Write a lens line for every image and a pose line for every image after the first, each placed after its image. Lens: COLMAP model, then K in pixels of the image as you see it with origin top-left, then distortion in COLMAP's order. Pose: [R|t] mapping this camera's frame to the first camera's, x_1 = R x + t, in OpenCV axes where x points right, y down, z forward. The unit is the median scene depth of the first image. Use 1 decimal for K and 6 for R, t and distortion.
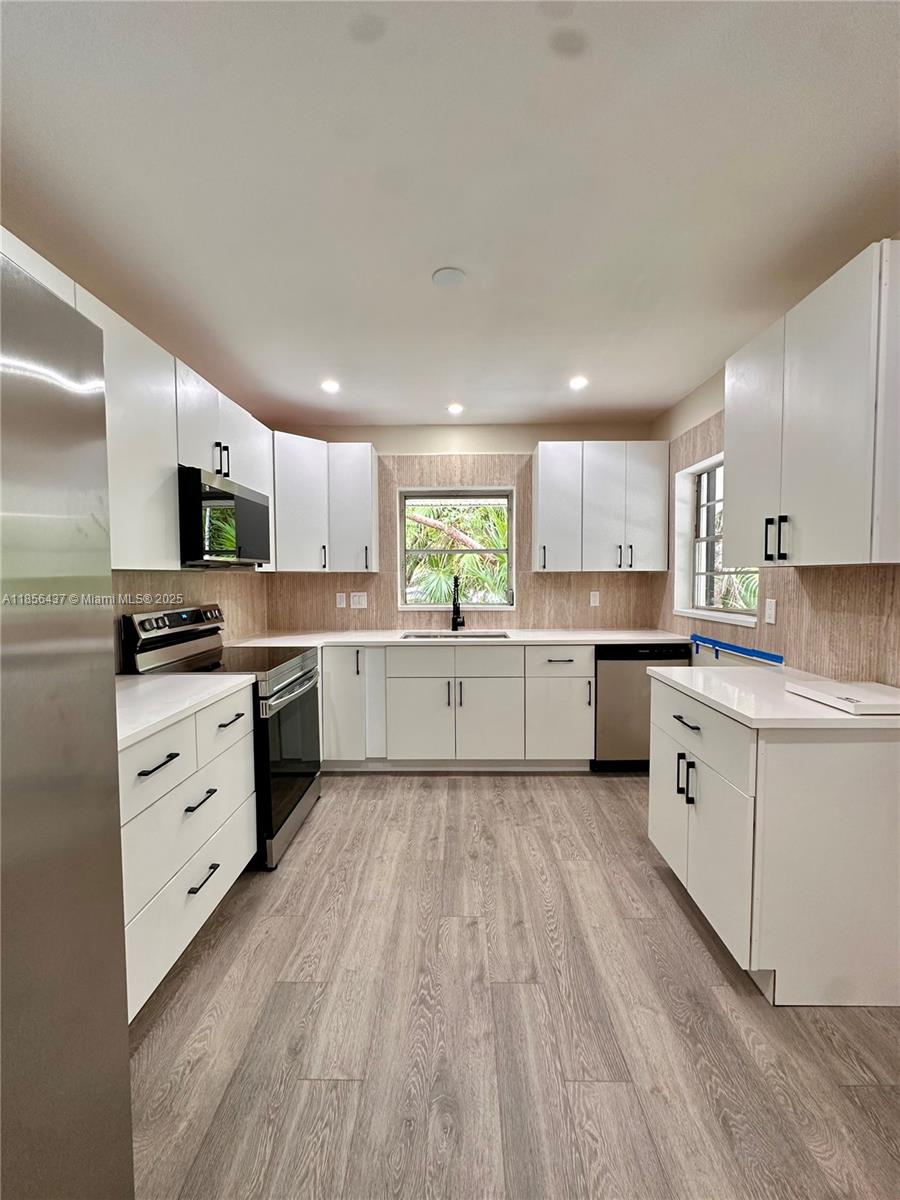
lens RADIAL K [[477.7, 0, 449.8], [0, 477.7, 599.3], [0, 0, 1]] dist [-0.007953, 0.001232]
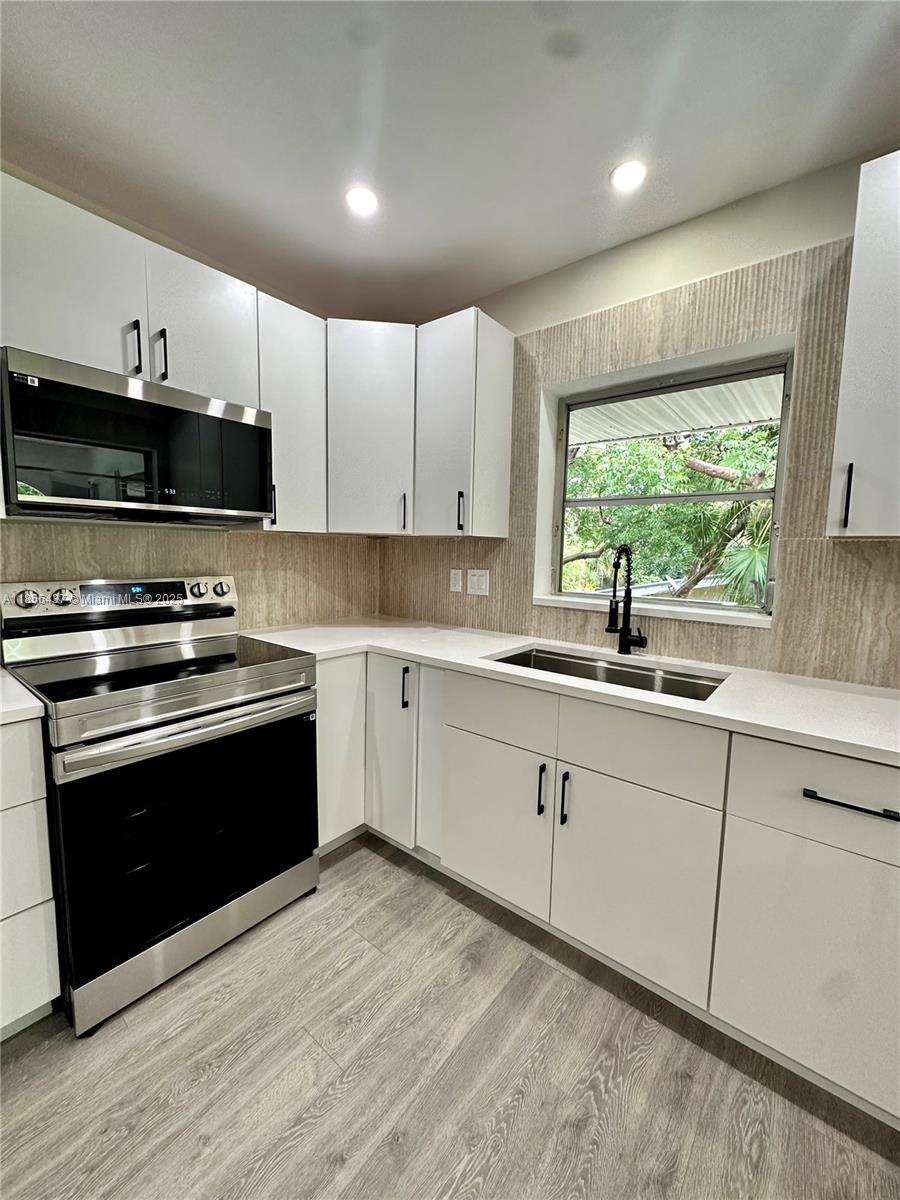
lens RADIAL K [[477.7, 0, 449.8], [0, 477.7, 599.3], [0, 0, 1]] dist [-0.007953, 0.001232]
pose [[0.789301, 0.084102, -0.608219, 0.185941], [-0.054282, 0.996254, 0.067314, -0.017974], [0.611602, -0.020116, 0.790910, 0.528942]]
